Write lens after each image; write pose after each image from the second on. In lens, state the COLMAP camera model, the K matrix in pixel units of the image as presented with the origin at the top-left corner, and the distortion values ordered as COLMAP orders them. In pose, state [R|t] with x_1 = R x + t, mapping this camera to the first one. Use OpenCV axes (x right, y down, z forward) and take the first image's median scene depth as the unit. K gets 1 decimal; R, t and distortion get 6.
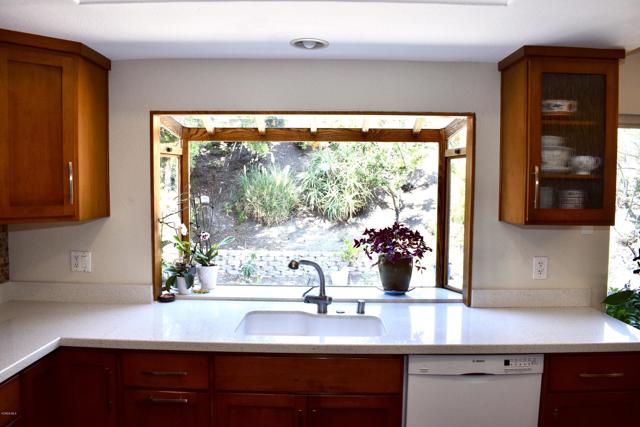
lens RADIAL K [[502.3, 0, 320.0], [0, 502.3, 213.5], [0, 0, 1]] dist [-0.080720, 0.002094]
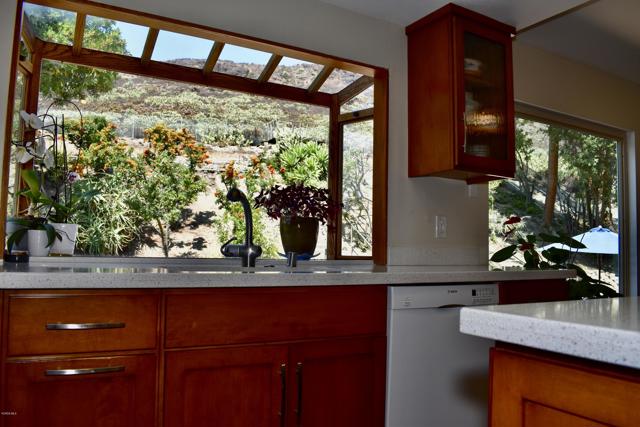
lens RADIAL K [[502.3, 0, 320.0], [0, 502.3, 213.5], [0, 0, 1]] dist [-0.080720, 0.002094]
pose [[0.862752, 0.047307, 0.503409, -0.285068], [0.017516, 0.992220, -0.123261, 0.198131], [-0.505324, 0.115162, 0.855211, 0.226541]]
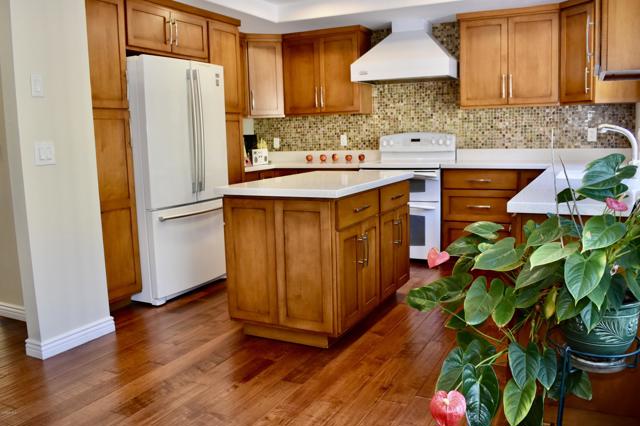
lens RADIAL K [[560.1, 0, 320.0], [0, 560.1, 213.0], [0, 0, 1]] dist [-0.067288, 0.000388]
pose [[-0.433664, 0.125053, -0.892355, 1.324342], [-0.035488, 0.987184, 0.155588, 0.104379], [0.900376, 0.099141, -0.423668, 0.835033]]
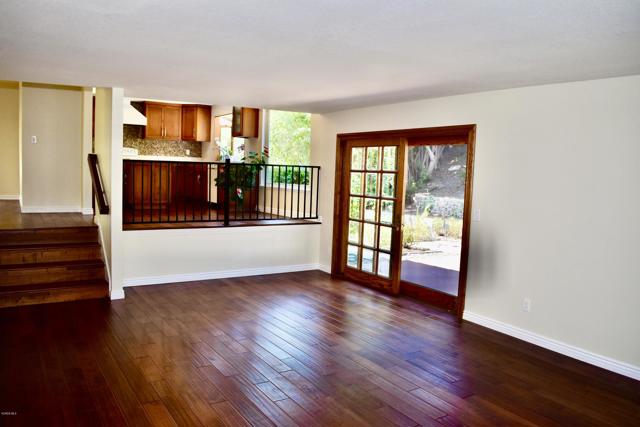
lens RADIAL K [[502.3, 0, 320.0], [0, 502.3, 213.5], [0, 0, 1]] dist [-0.080720, 0.002094]
pose [[0.554352, 0.079640, -0.828463, 3.626851], [-0.083120, 0.995732, 0.040102, 0.360128], [0.828121, 0.046631, 0.558606, -0.590018]]
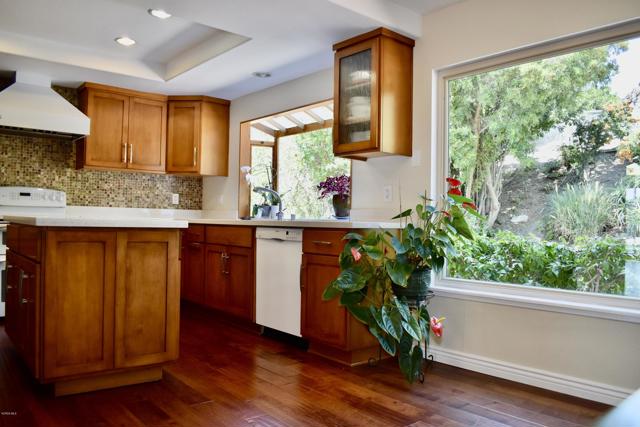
lens RADIAL K [[502.3, 0, 320.0], [0, 502.3, 213.5], [0, 0, 1]] dist [-0.080720, 0.002094]
pose [[0.650884, -0.008977, -0.759124, 1.323403], [-0.061400, 0.996032, -0.064423, 0.255879], [0.756690, 0.088542, 0.647750, -0.027139]]
